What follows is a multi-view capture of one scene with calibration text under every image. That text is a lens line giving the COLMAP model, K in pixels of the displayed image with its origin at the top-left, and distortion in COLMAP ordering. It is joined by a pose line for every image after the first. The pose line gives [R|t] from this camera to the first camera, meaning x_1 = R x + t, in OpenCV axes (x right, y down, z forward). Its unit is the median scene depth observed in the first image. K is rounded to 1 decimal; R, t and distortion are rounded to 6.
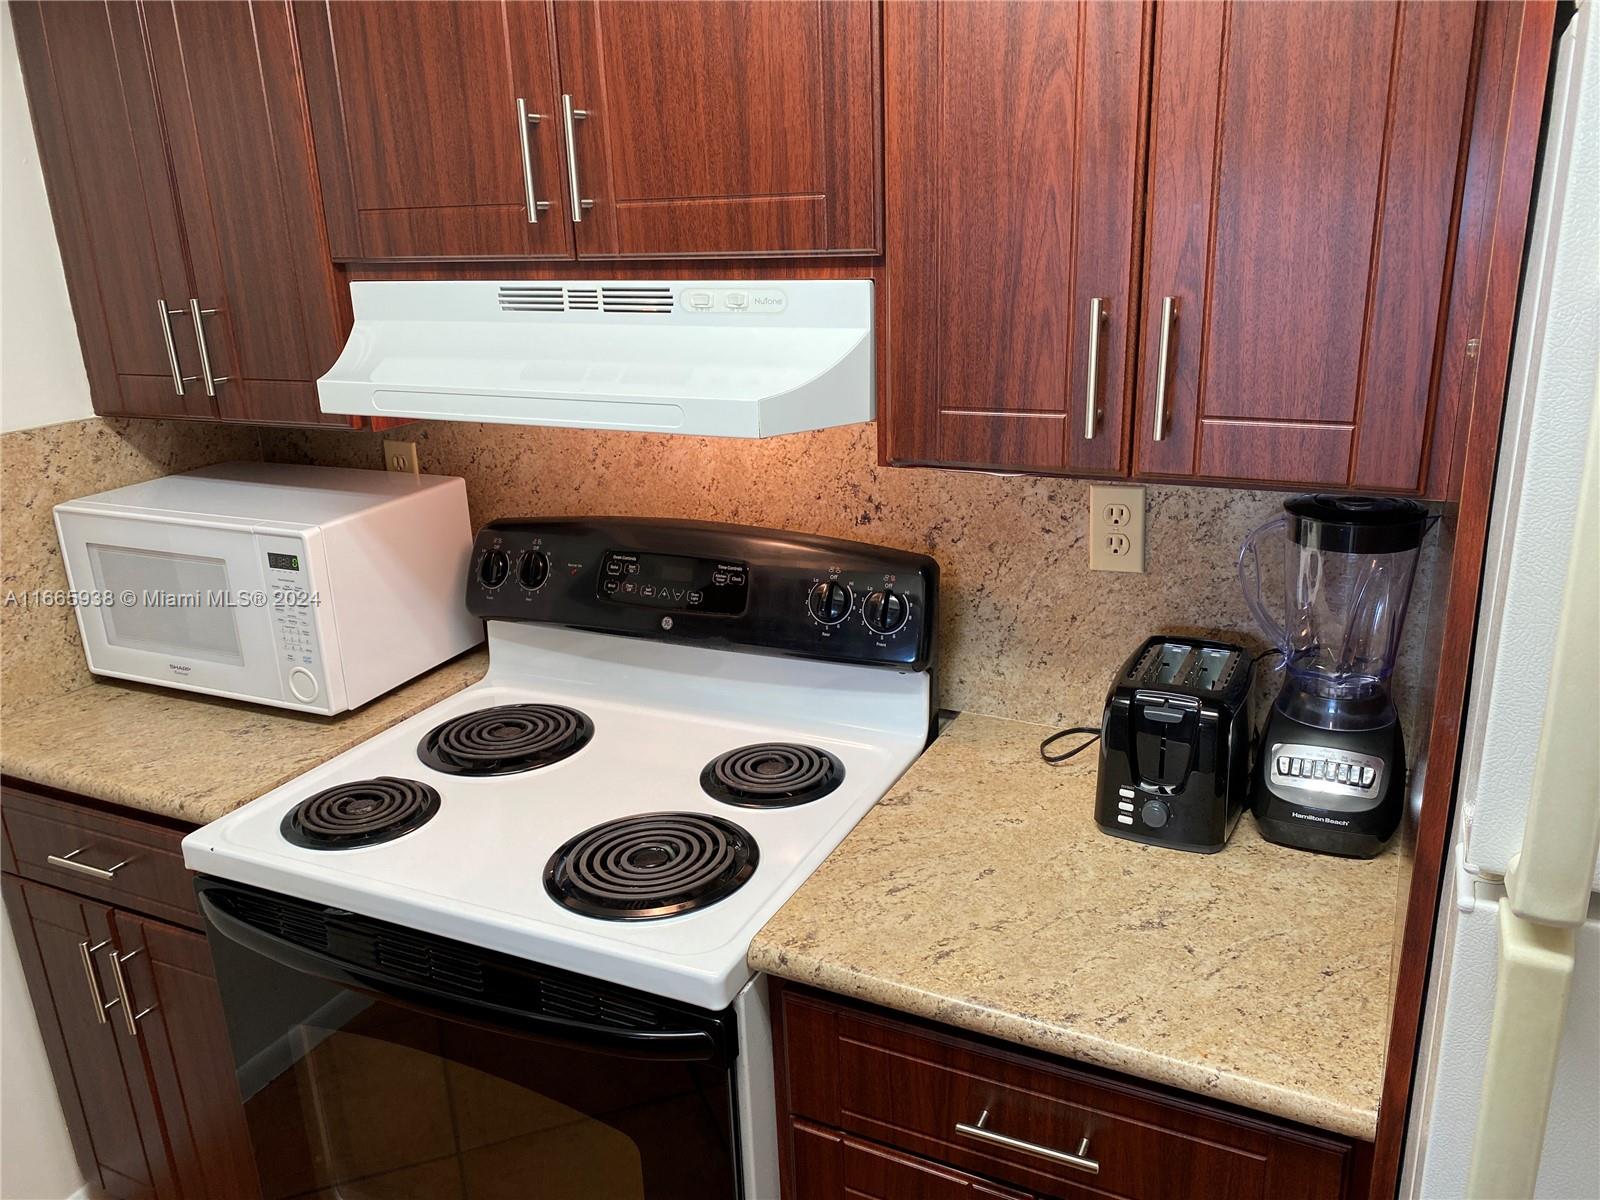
lens RADIAL K [[1228.0, 0, 800.0], [0, 1228.0, 600.0], [0, 0, 1]] dist [0.084031, -0.105628]
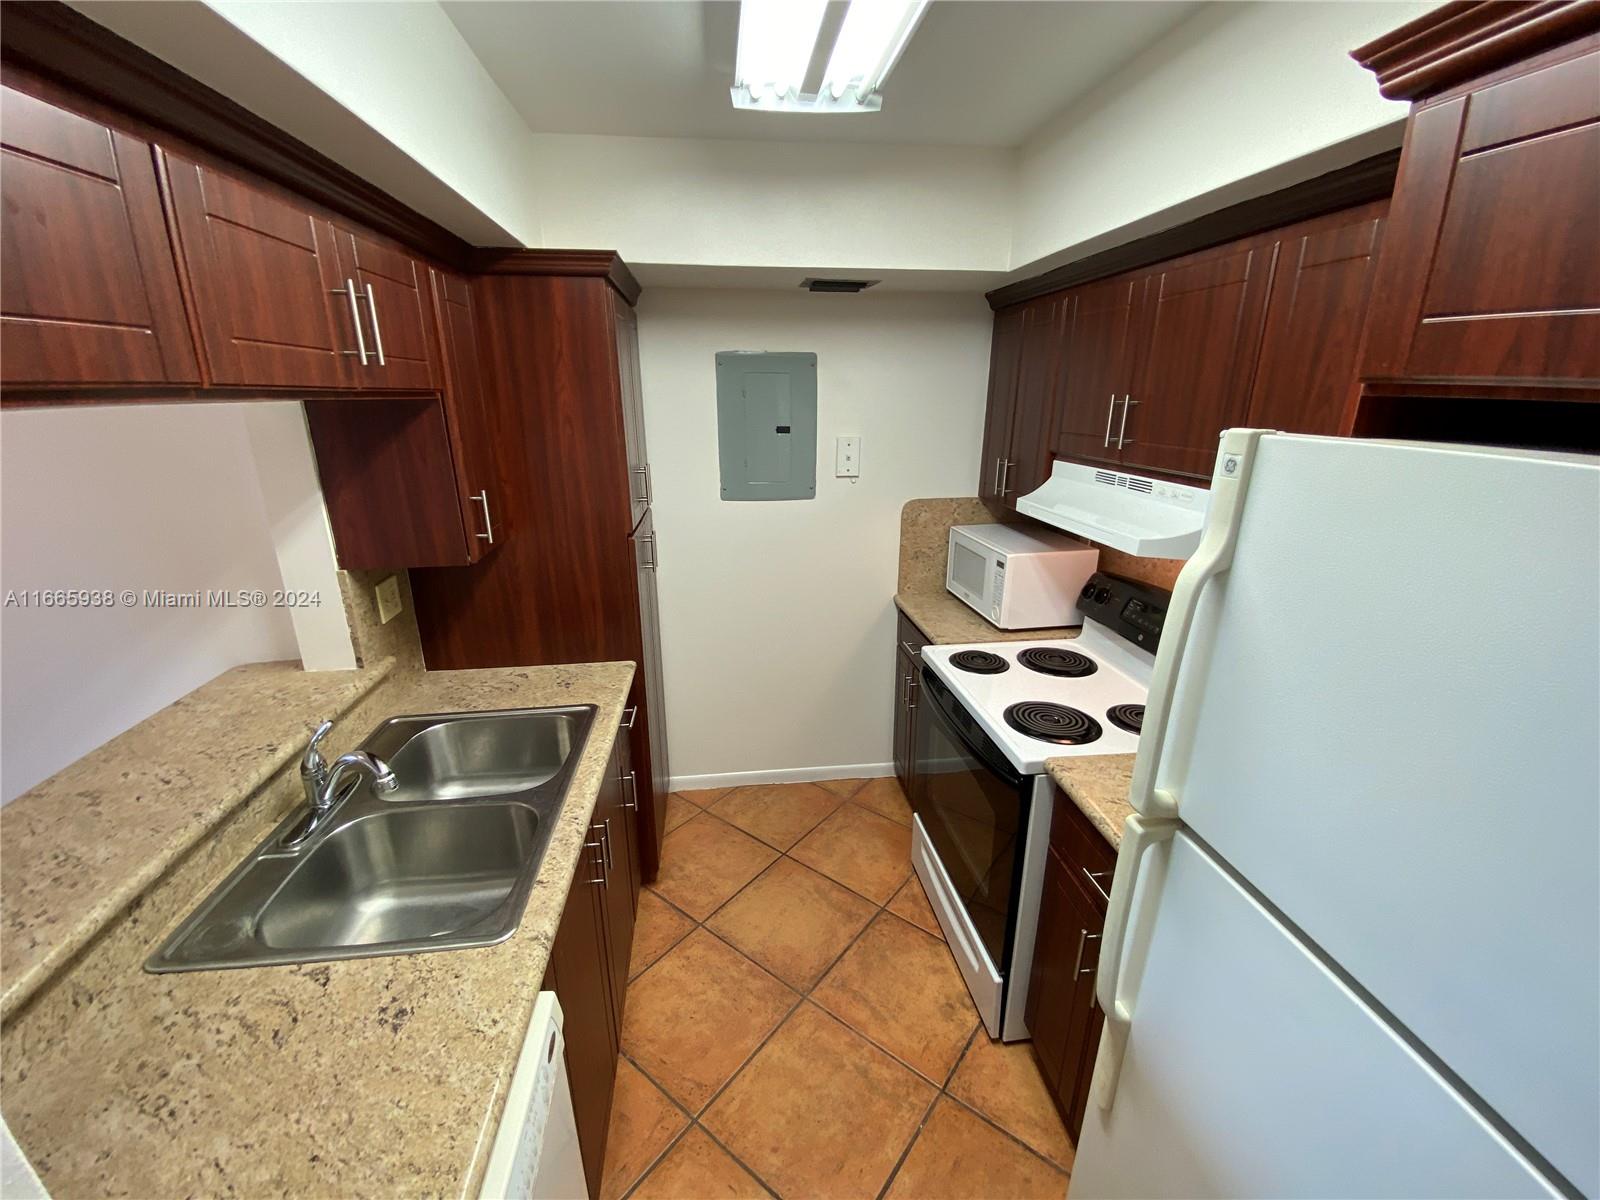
lens RADIAL K [[646.9, 0, 790.9], [0, 646.9, 594.3], [0, 0, 1]] dist [0.001929, -0.014114]
pose [[0.550447, 0.279522, -0.786687, 0.437211], [-0.272610, 0.950814, 0.147093, -0.053869], [0.789109, 0.133492, 0.599573, -0.133778]]
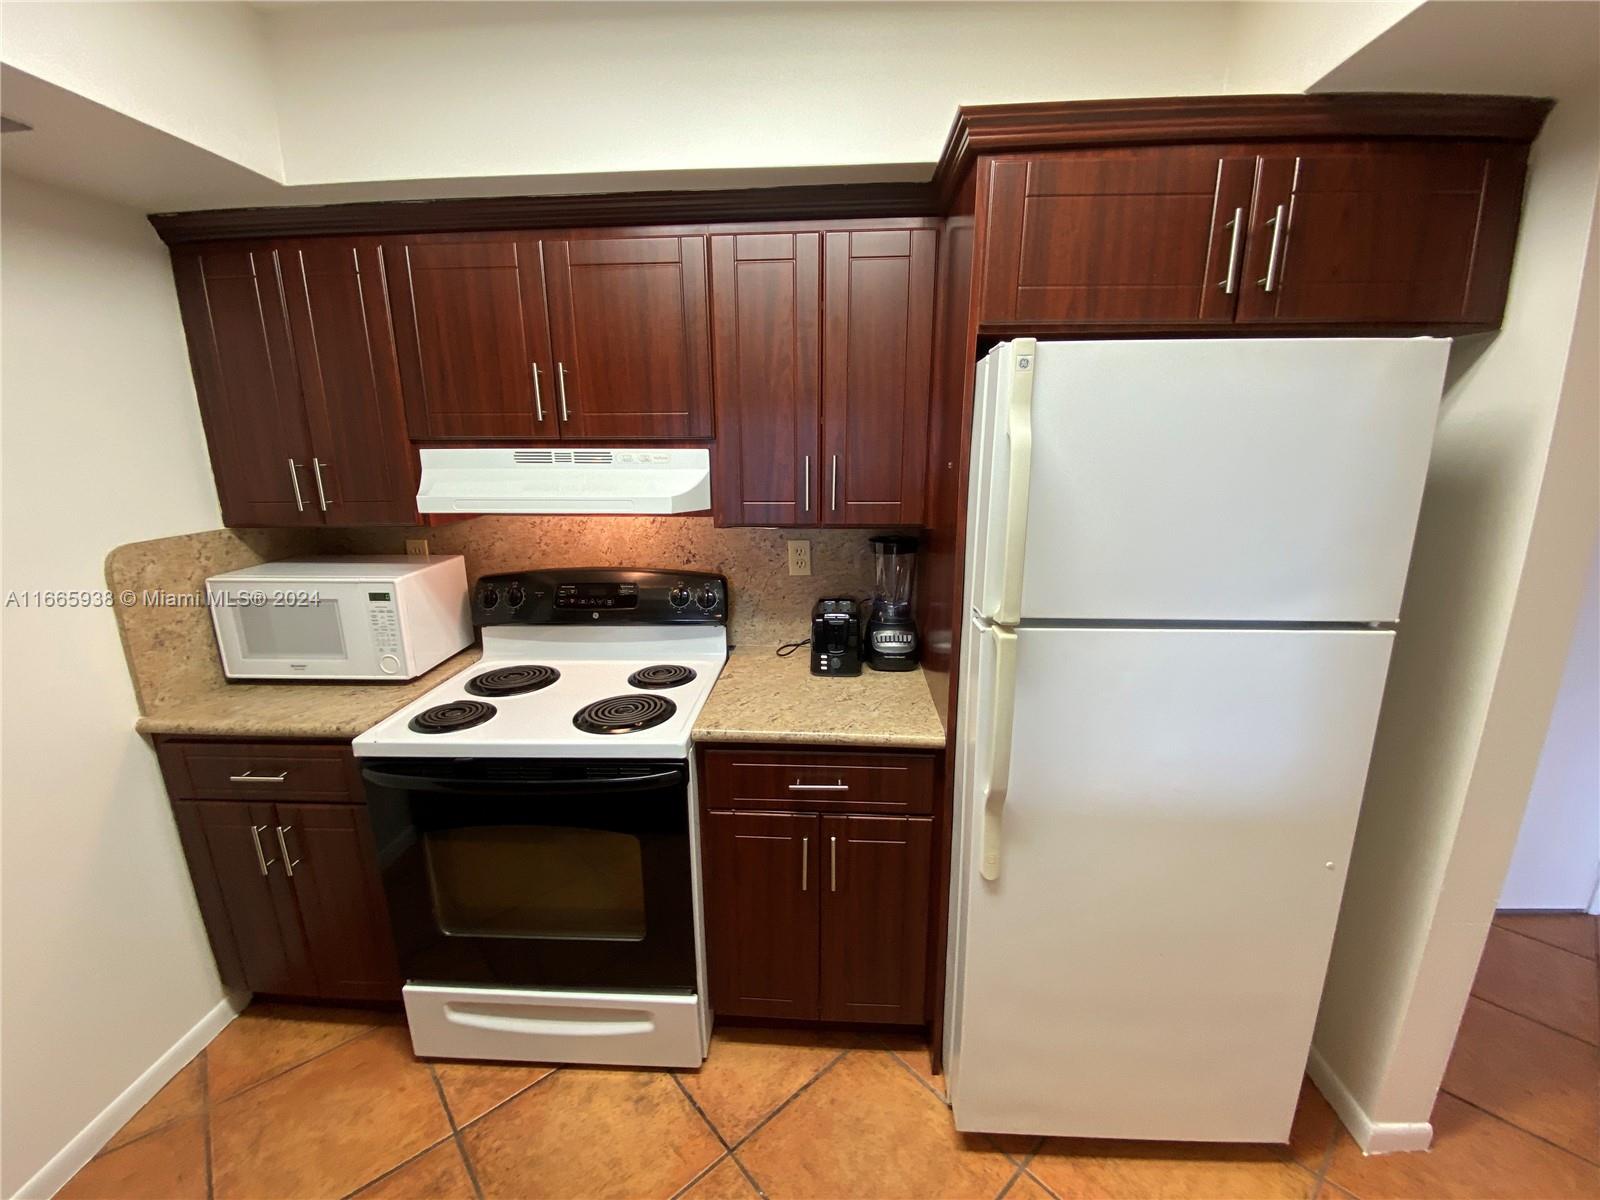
lens RADIAL K [[645.8, 0, 805.2], [0, 645.8, 597.7], [0, 0, 1]] dist [0.032672, -0.028198]
pose [[0.918198, -0.064229, 0.390880, -0.227026], [0.096765, 0.993241, -0.064098, 0.101406], [-0.384122, 0.096679, 0.918207, -0.150947]]
